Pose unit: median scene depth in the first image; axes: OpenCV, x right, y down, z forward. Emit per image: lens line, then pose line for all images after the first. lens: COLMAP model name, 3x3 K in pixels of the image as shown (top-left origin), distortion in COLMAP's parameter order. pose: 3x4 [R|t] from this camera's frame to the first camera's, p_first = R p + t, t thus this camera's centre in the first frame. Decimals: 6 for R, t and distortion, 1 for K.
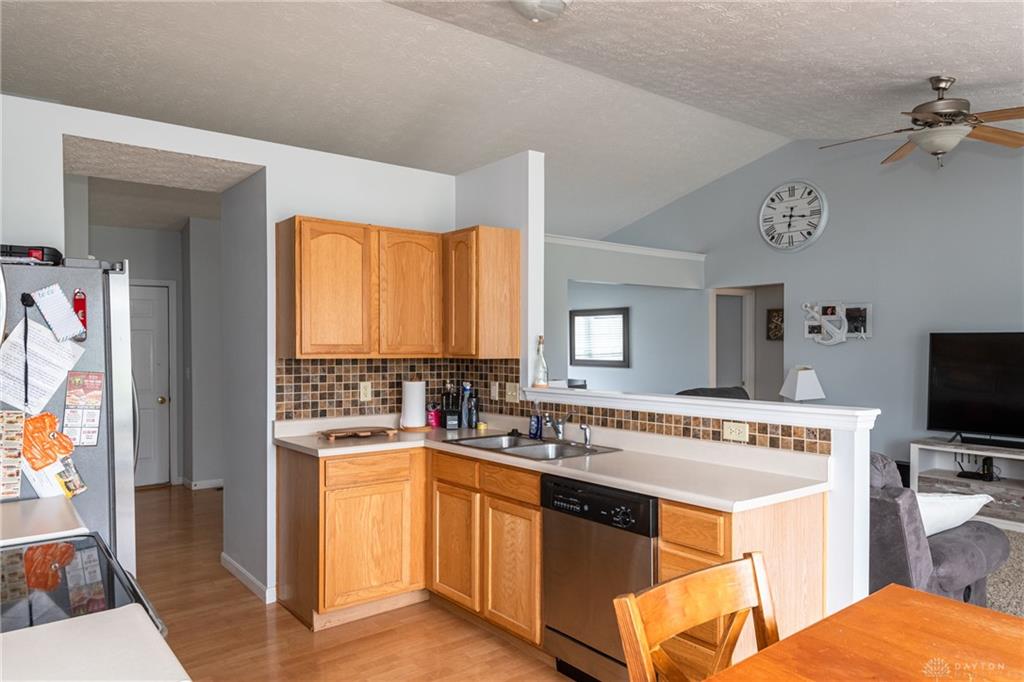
lens RADIAL K [[683.5, 0, 512.0], [0, 683.5, 341.0], [0, 0, 1]] dist [0.020105, -0.003051]
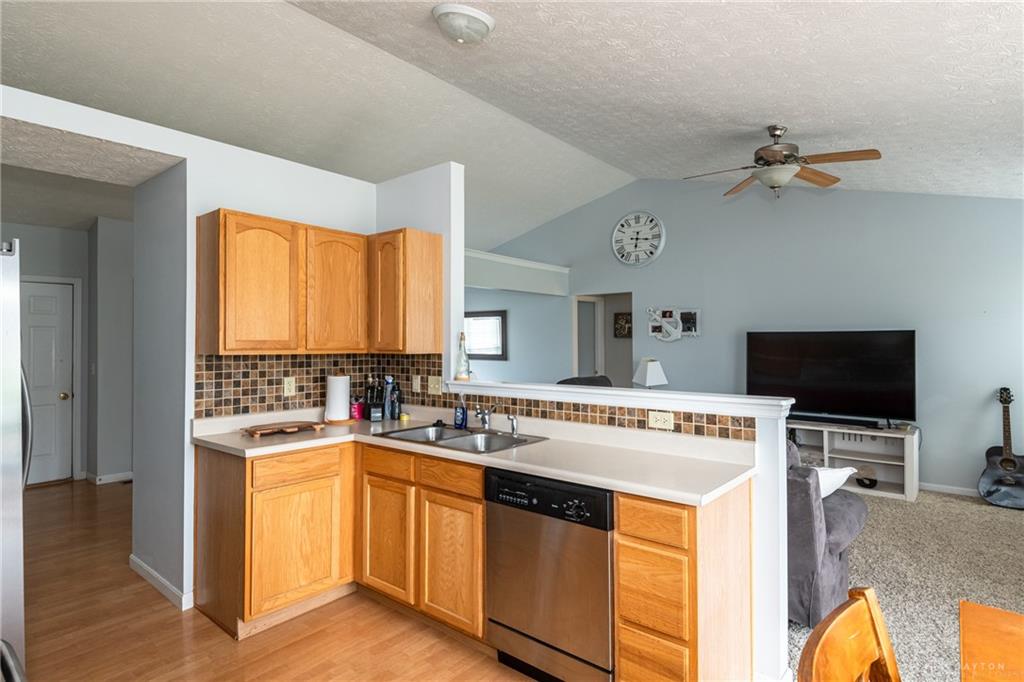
lens RADIAL K [[540.7, 0, 494.8], [0, 540.7, 328.4], [0, 0, 1]] dist [0.031786, -0.029665]
pose [[0.981343, 0.004561, 0.192211, -0.075512], [-0.000838, 0.999811, -0.019447, 0.002696], [-0.192263, 0.018924, 0.981161, 0.157277]]
